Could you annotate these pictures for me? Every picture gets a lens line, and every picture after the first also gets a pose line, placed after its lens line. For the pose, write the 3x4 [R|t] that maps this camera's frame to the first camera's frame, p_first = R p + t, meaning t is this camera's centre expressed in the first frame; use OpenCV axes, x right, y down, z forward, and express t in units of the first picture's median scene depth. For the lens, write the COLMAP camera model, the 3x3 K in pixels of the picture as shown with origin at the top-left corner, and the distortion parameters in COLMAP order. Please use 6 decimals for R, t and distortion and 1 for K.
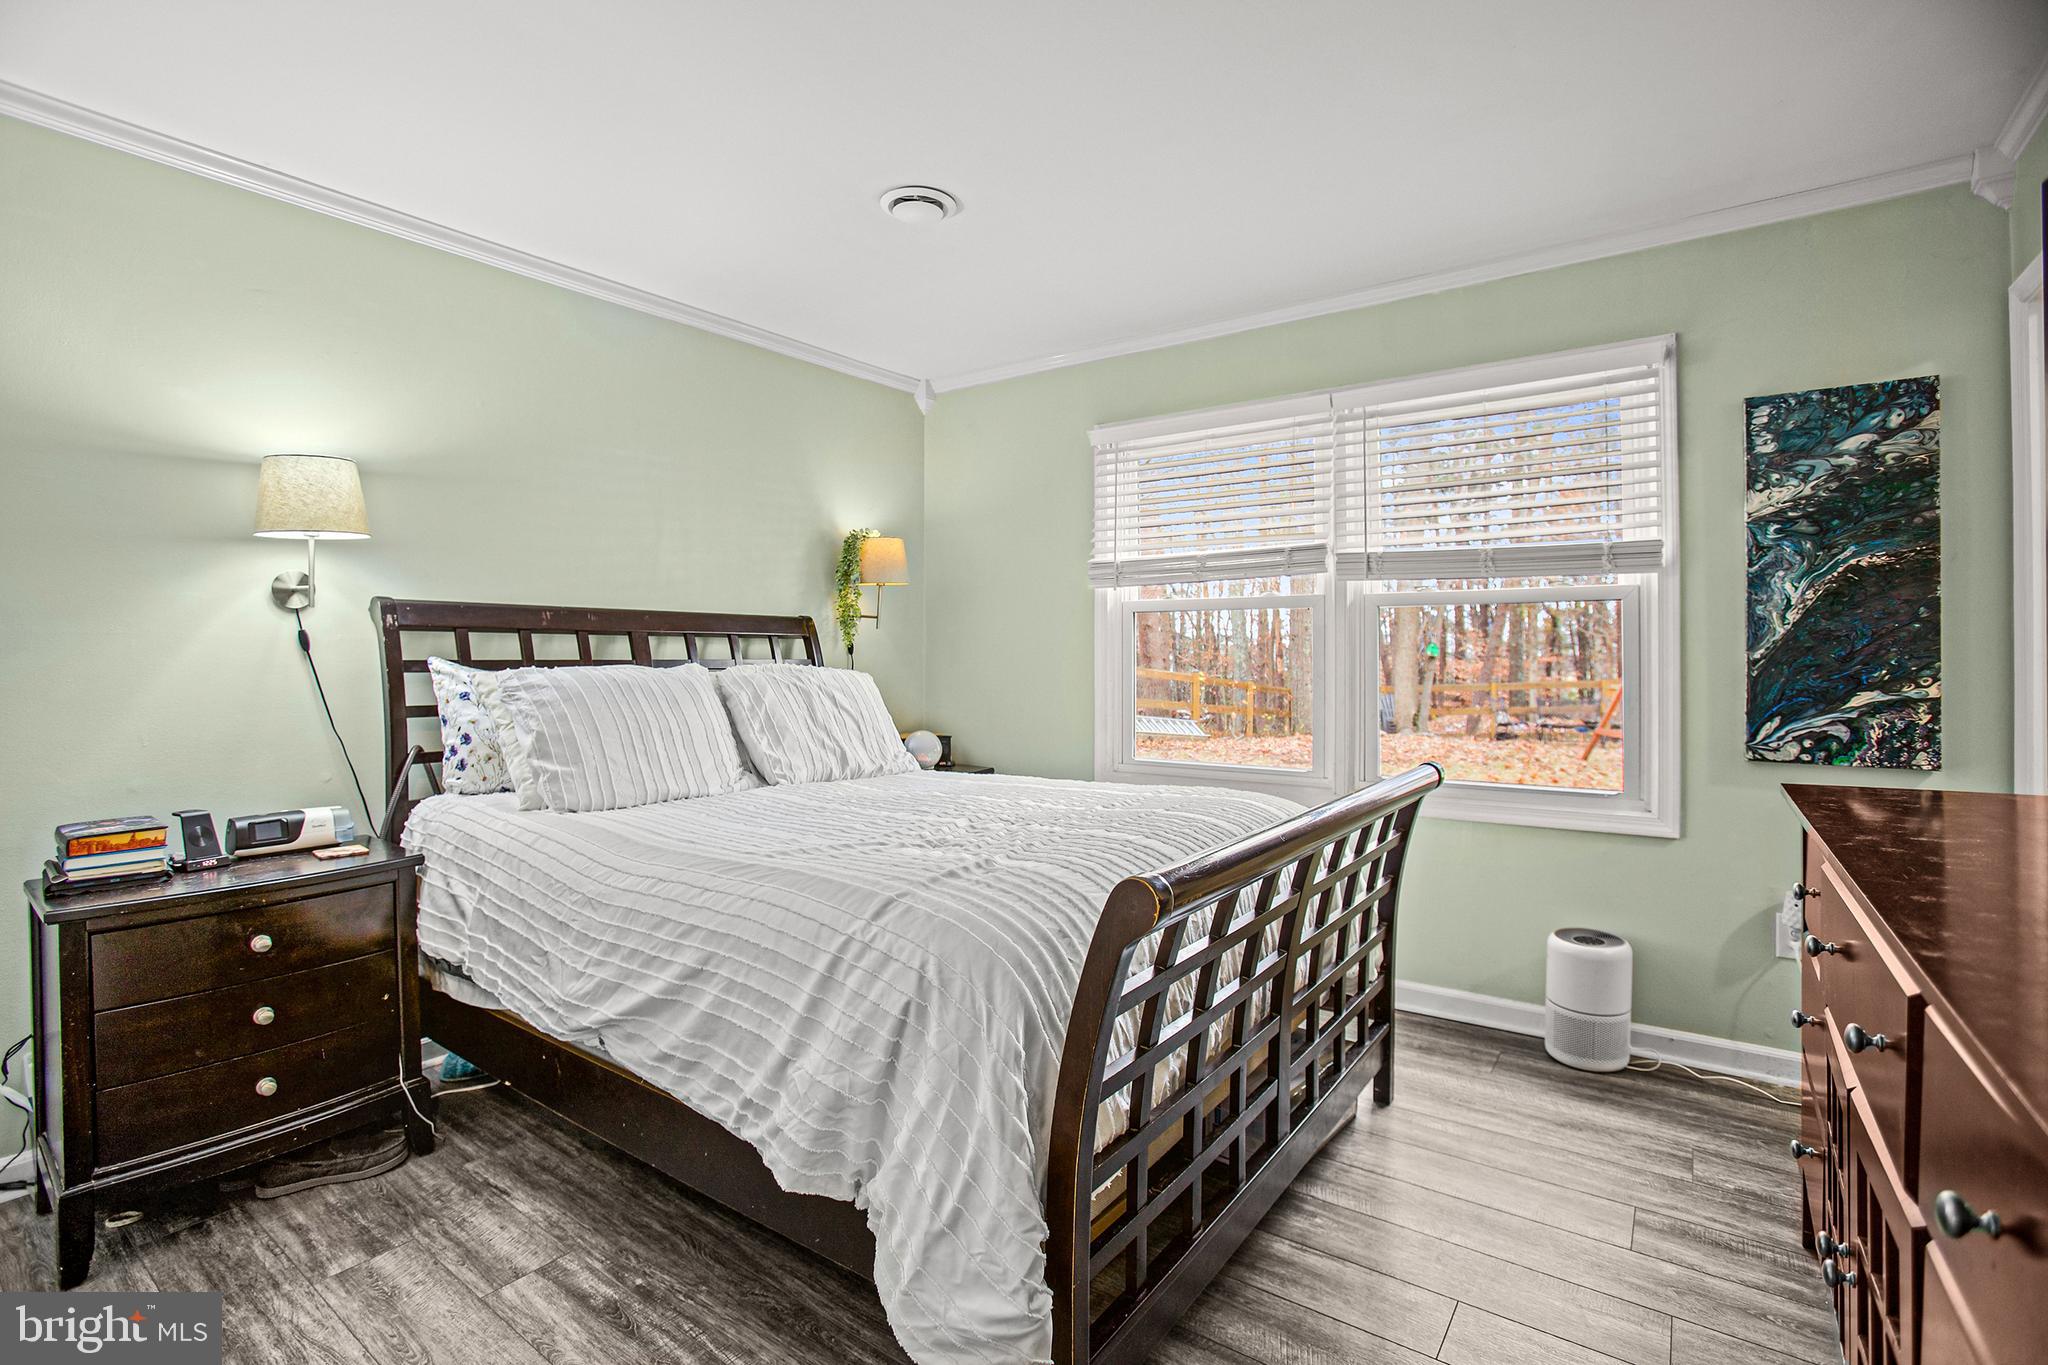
lens RADIAL K [[947.4, 0, 1022.0], [0, 947.4, 675.6], [0, 0, 1]] dist [-0.038089, 0.019246]
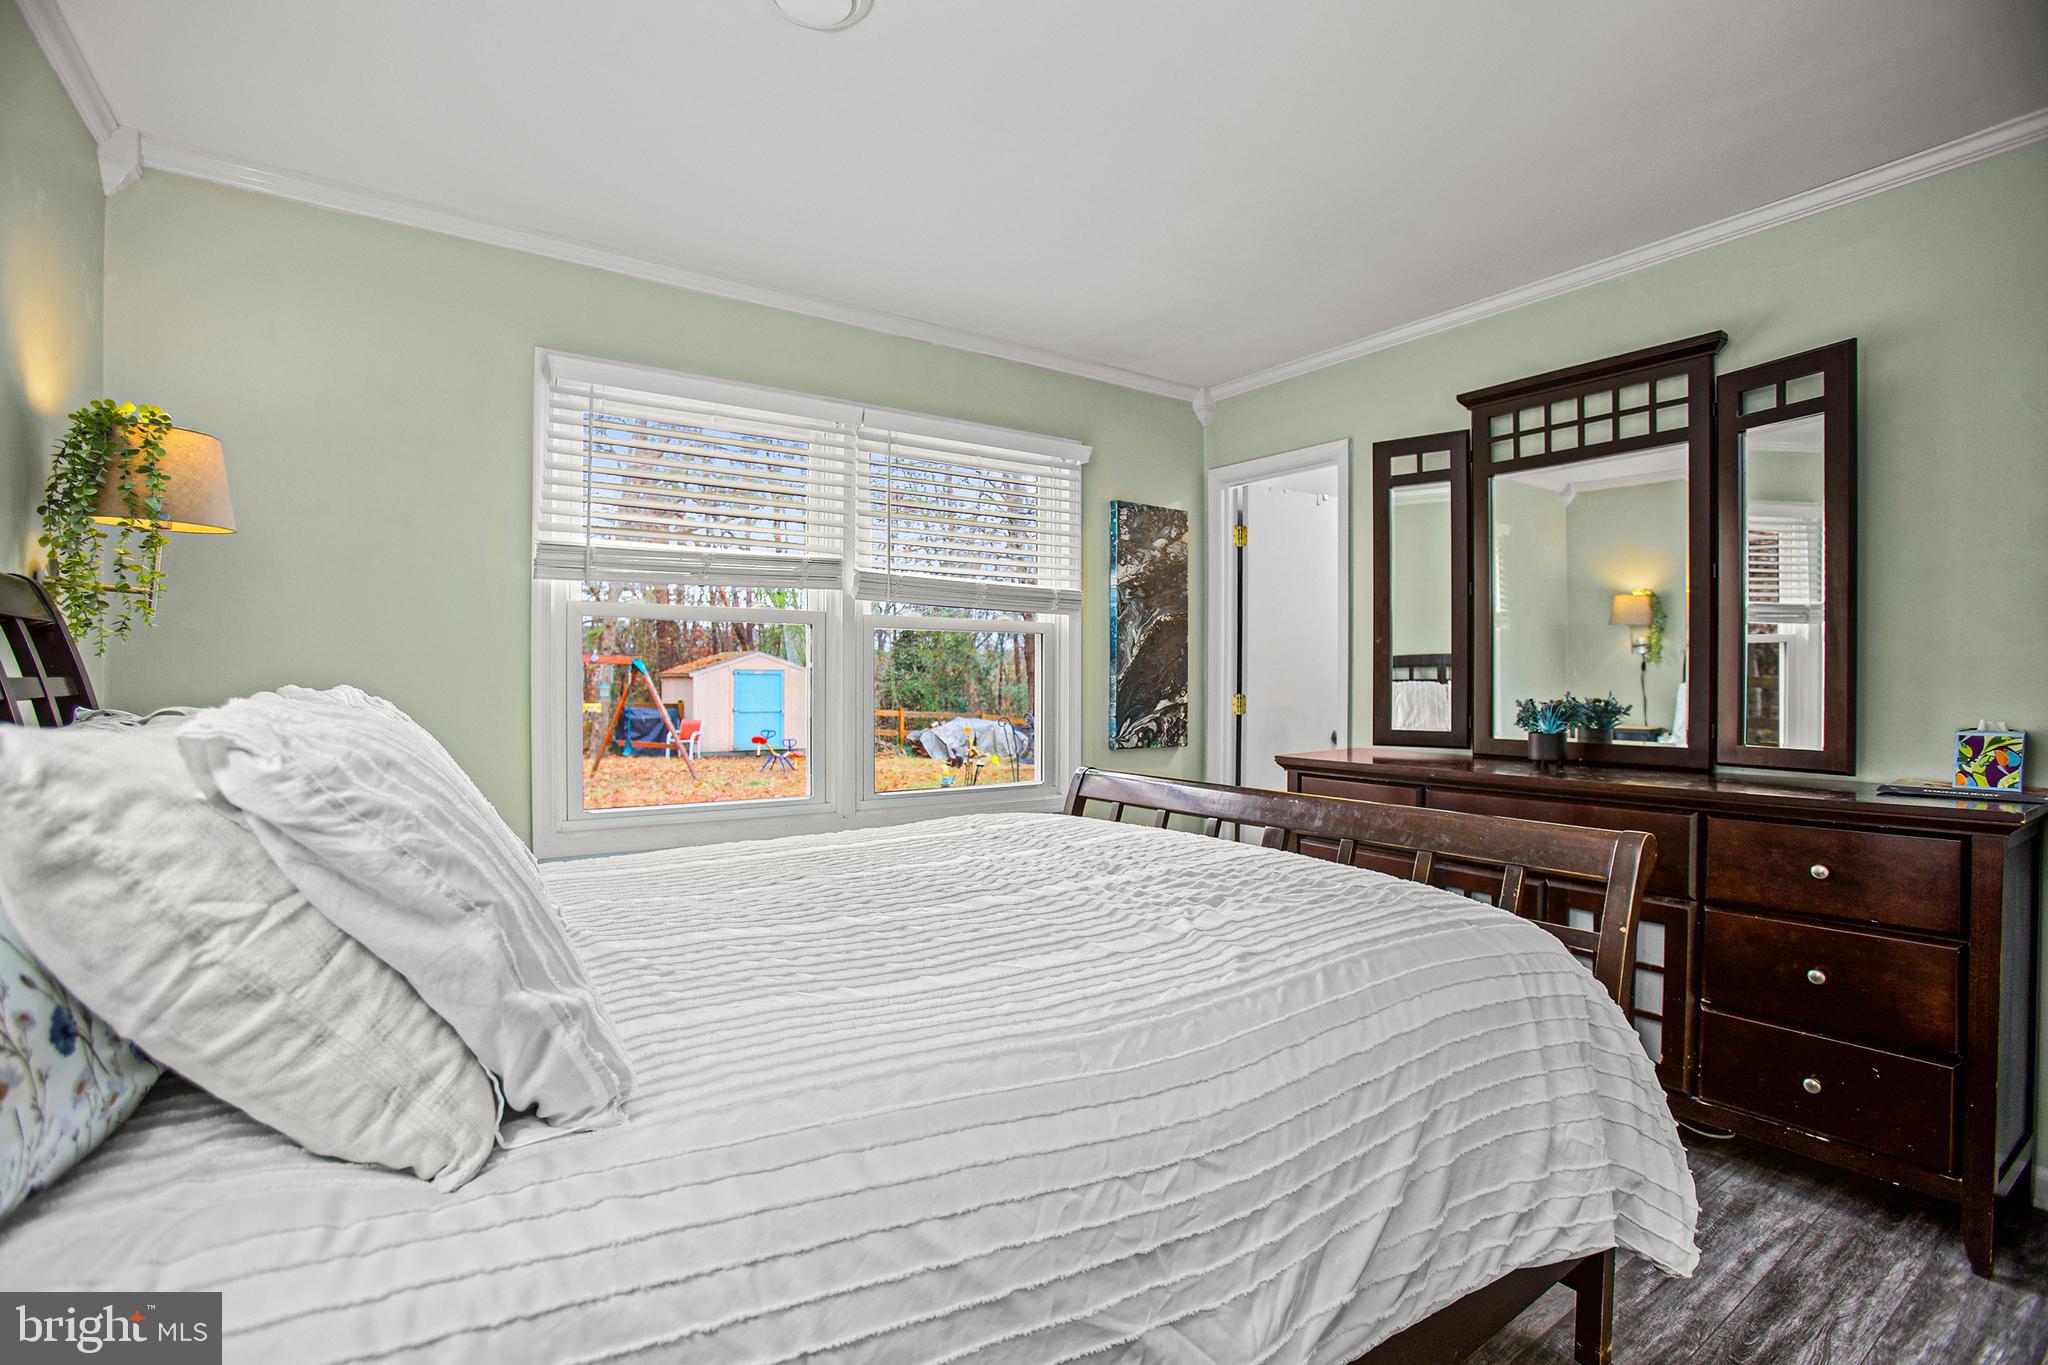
lens RADIAL K [[947.4, 0, 1024.6], [0, 947.4, 681.1], [0, 0, 1]] dist [-0.038089, 0.019246]
pose [[0.357385, -0.007206, 0.933929, -0.674083], [0.007390, 0.999961, 0.004888, -0.024361], [-0.933928, 0.005154, 0.357424, 0.624422]]
